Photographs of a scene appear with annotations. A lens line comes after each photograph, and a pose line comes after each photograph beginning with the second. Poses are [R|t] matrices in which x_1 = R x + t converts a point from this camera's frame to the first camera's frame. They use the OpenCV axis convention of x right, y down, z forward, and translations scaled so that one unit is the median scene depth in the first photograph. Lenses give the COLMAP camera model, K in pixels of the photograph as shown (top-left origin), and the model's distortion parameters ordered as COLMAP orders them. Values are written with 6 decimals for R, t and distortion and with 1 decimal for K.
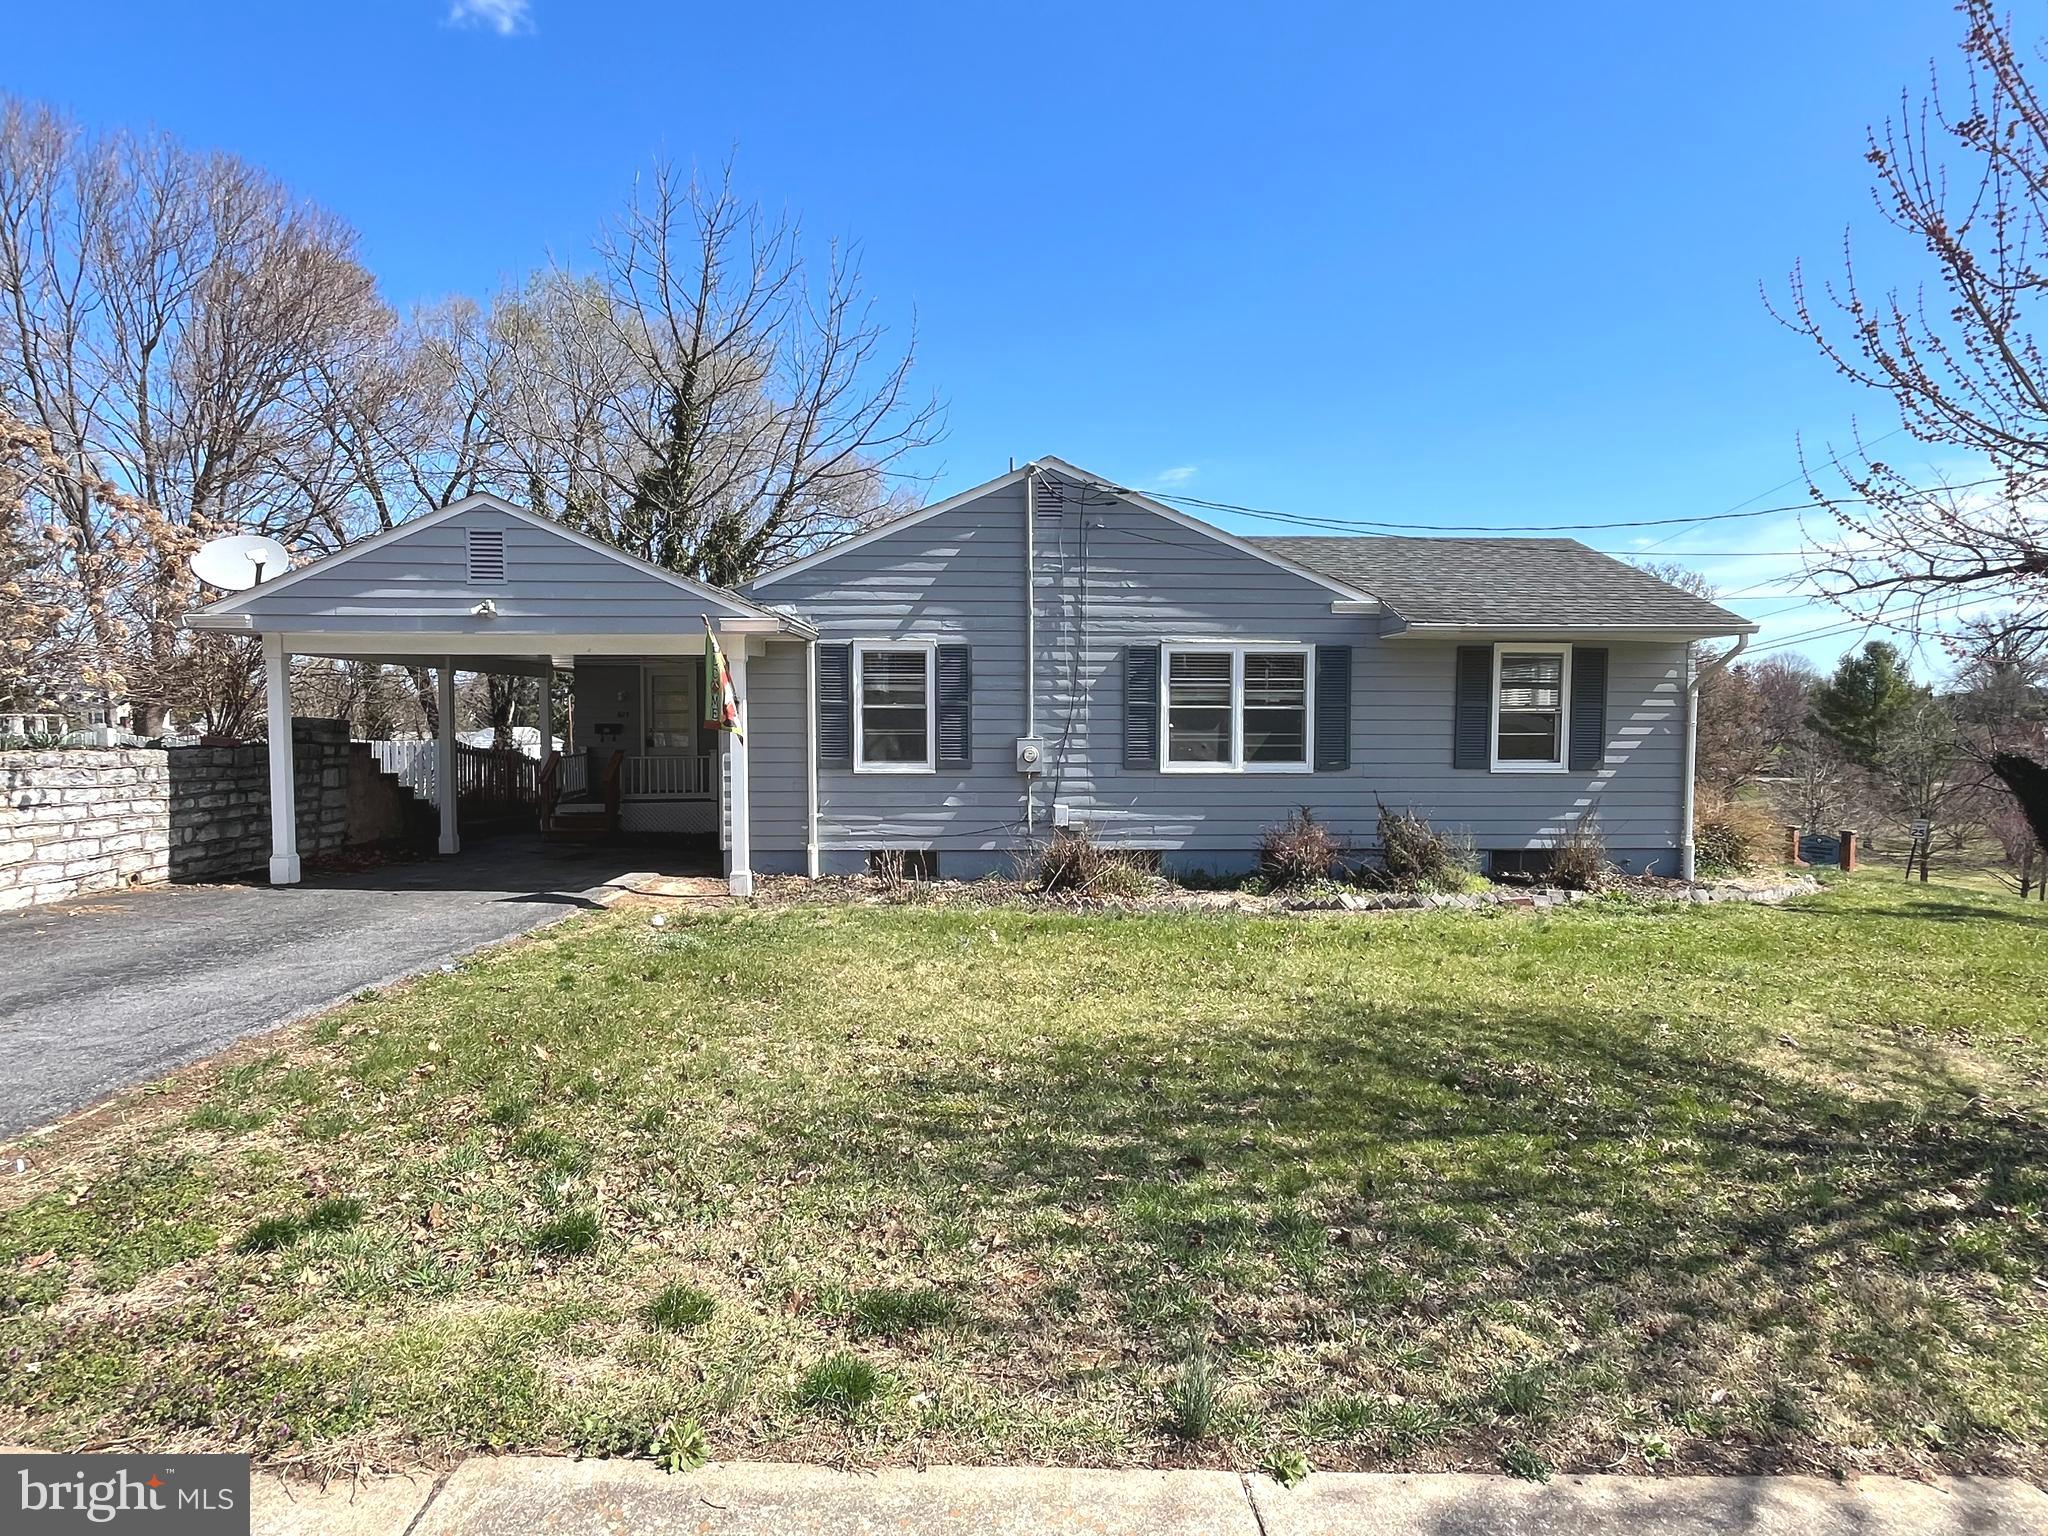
lens RADIAL K [[1067.0, 0, 1024.3], [0, 1067.0, 770.3], [0, 0, 1]] dist [-0.002356, 0.001202]
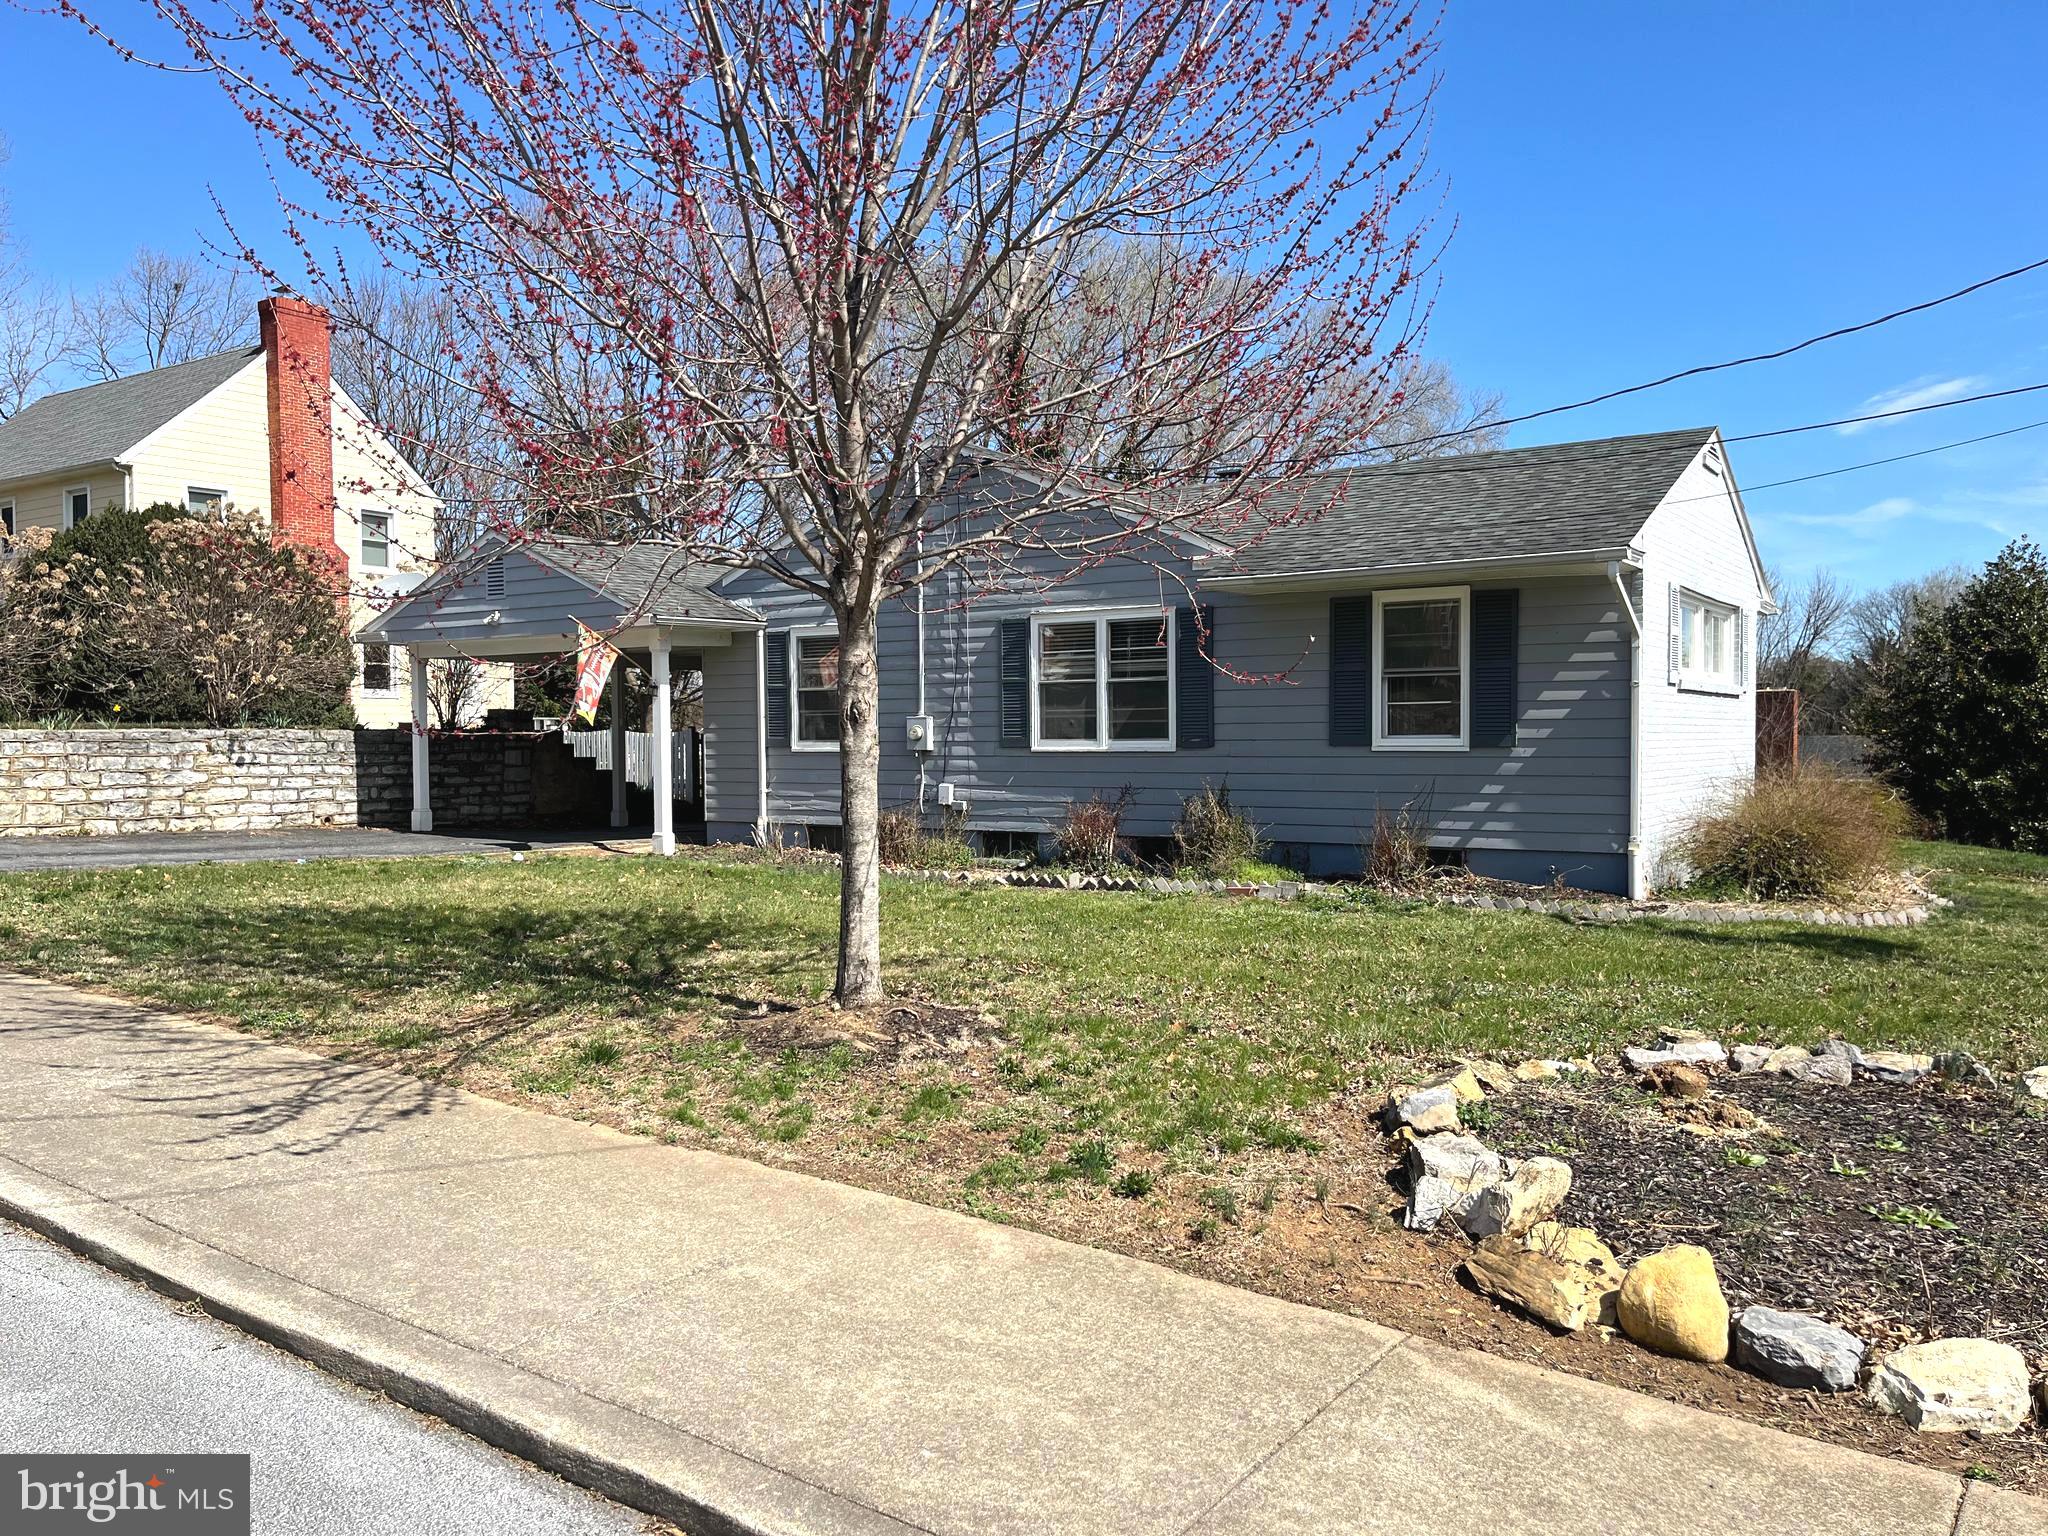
lens RADIAL K [[1556.6, 0, 1023.0], [0, 1556.6, 777.9], [0, 0, 1]] dist [0.070175, -0.001788]
pose [[0.804669, 0.008087, -0.593669, 0.952263], [-0.019188, 0.999739, -0.012389, 0.043720], [0.593414, 0.021361, 0.804614, -0.121451]]
